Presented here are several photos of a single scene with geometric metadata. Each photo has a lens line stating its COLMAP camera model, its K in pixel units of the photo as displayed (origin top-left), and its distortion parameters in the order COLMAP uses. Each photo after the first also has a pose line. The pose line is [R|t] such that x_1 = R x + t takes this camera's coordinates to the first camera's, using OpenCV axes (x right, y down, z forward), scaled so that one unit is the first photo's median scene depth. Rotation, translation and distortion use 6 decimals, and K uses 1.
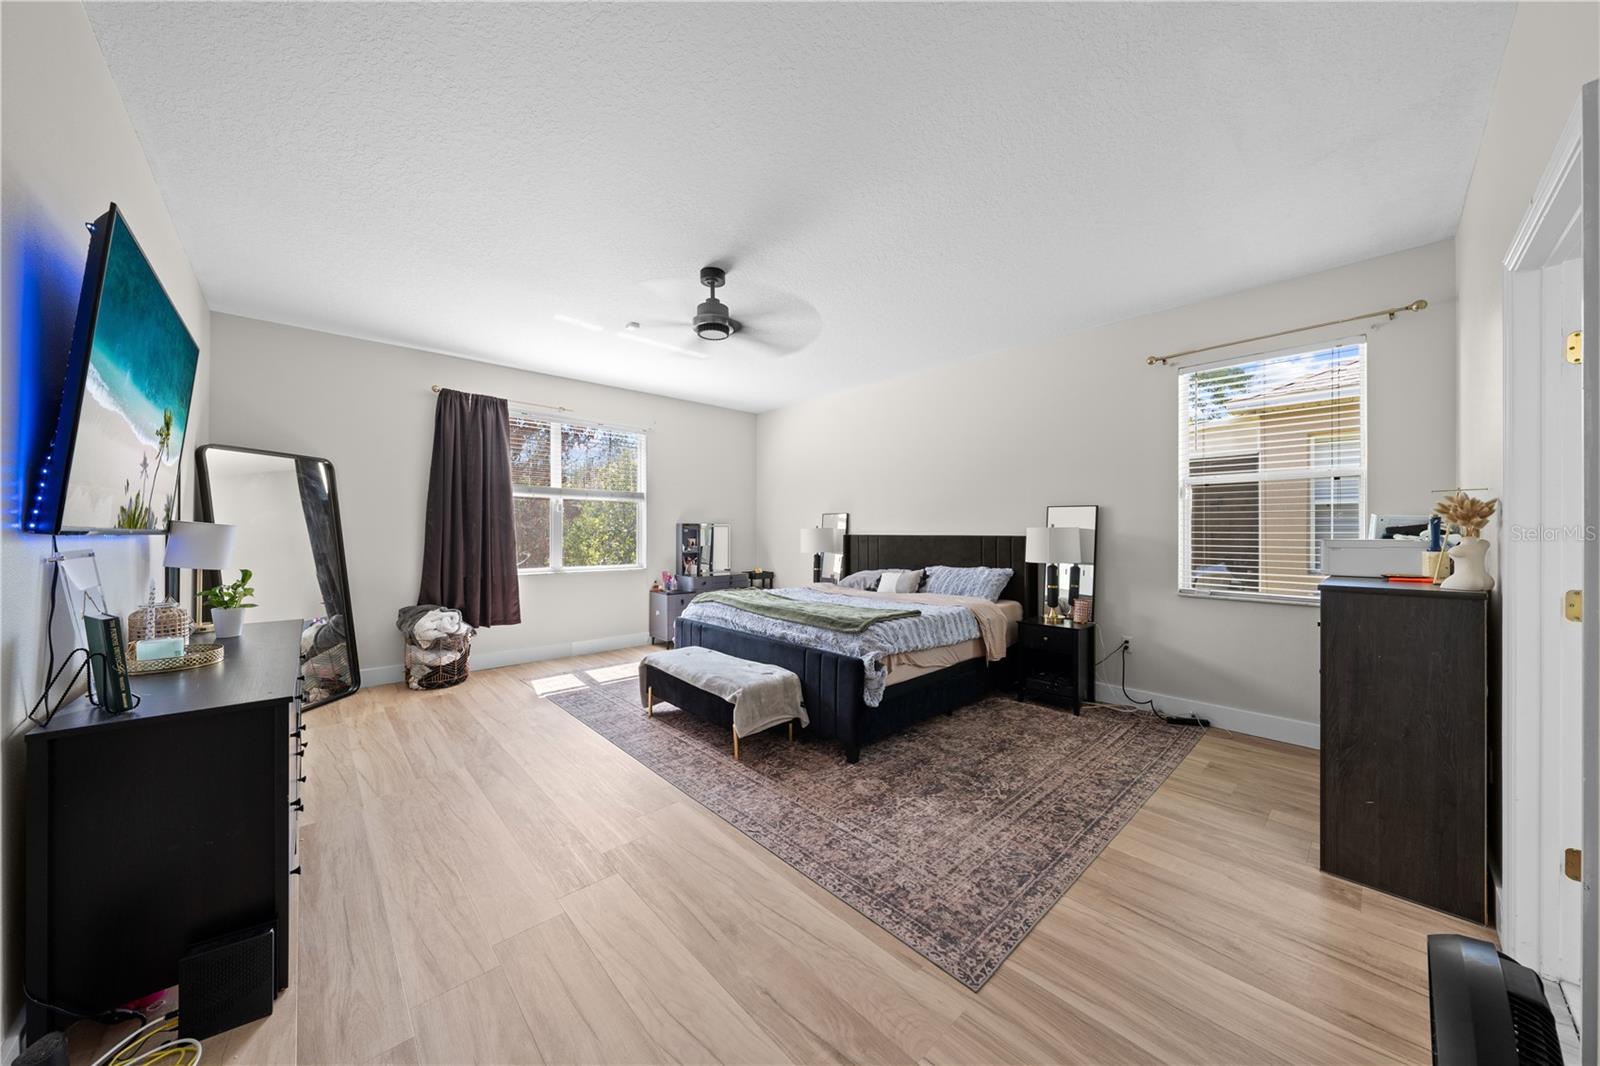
lens RADIAL K [[534.6, 0, 801.3], [0, 534.6, 530.3], [0, 0, 1]] dist [-0.012965, 0.000032]
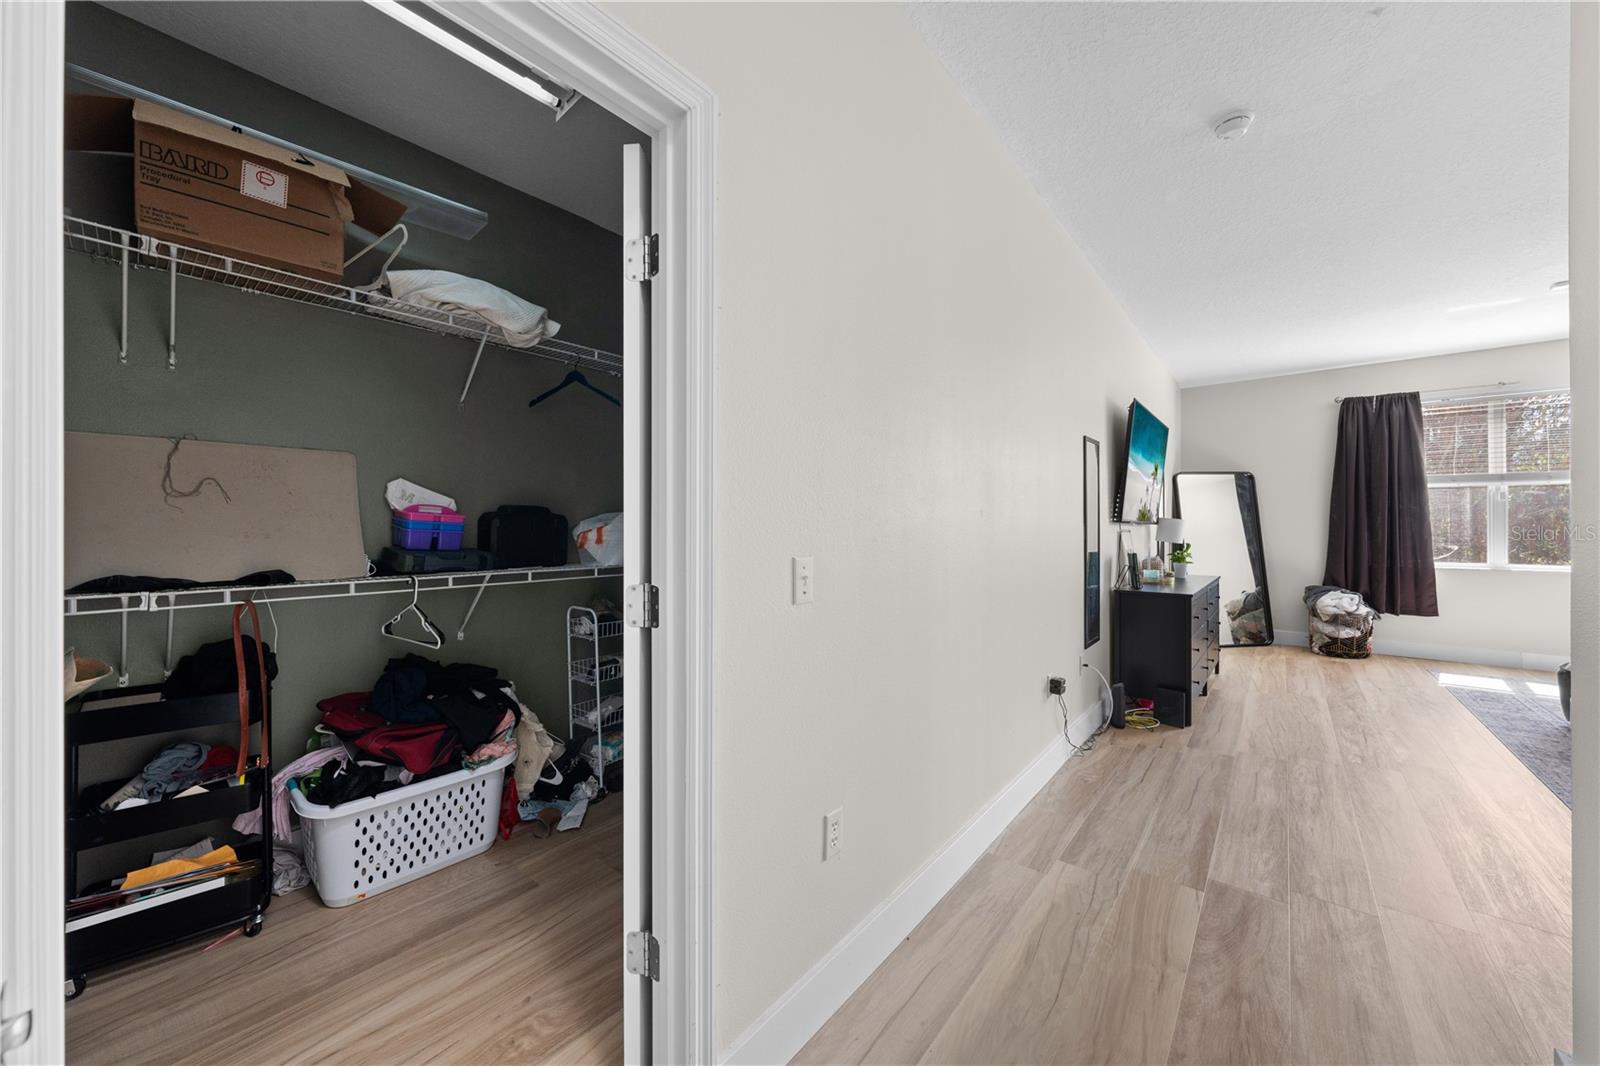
lens RADIAL K [[594.3, 0, 801.5], [0, 594.3, 528.0], [0, 0, 1]] dist [0.000059, 0.000019]
pose [[0.130101, -0.001567, -0.991500, 0.465472], [0.001912, 0.999997, -0.001329, 0.012187], [0.991499, -0.001723, 0.130103, -0.344484]]
